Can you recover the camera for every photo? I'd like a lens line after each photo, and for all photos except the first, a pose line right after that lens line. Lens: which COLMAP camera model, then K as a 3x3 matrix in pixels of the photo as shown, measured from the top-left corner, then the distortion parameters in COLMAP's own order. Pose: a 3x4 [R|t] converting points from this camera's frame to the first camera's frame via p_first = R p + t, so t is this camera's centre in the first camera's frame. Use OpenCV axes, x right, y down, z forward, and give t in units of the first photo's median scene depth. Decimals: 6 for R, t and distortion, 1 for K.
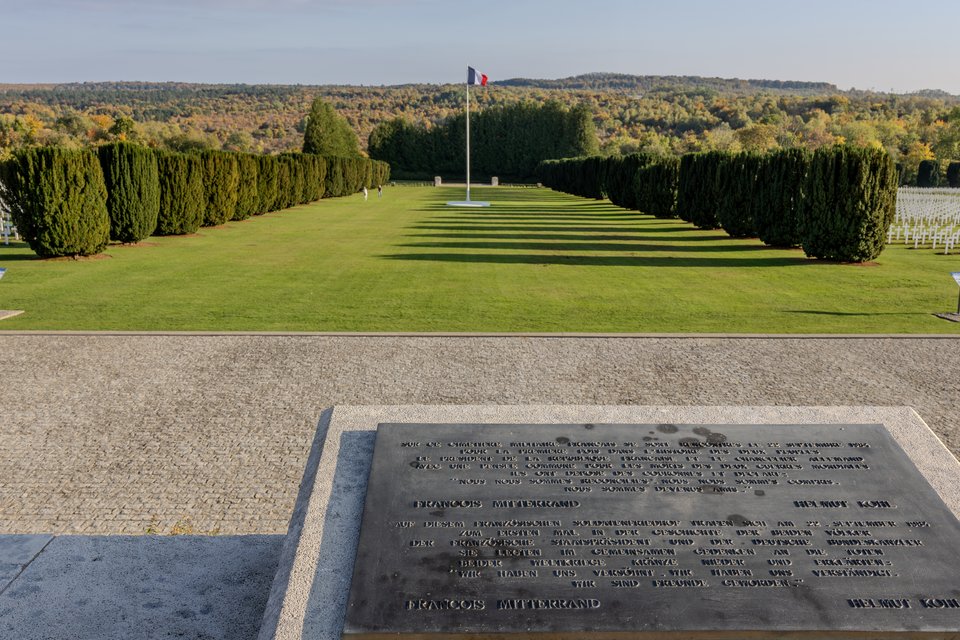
lens RADIAL K [[920.2, 0, 480.0], [0, 920.2, 320.0], [0, 0, 1]] dist [0.017725, -0.025492]
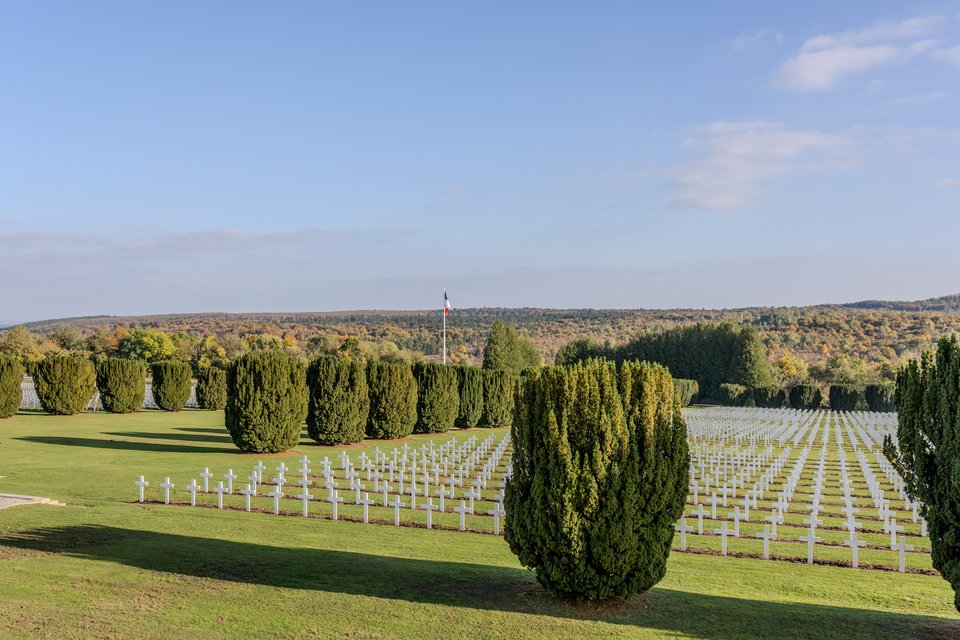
lens RADIAL K [[920.2, 0, 480.0], [0, 920.2, 320.0], [0, 0, 1]] dist [0.017725, -0.025492]
pose [[0.926544, -0.003891, -0.376165, 0.186860], [-0.084972, 0.971939, -0.219349, 0.000833], [0.366463, 0.235200, 0.900214, 0.004807]]
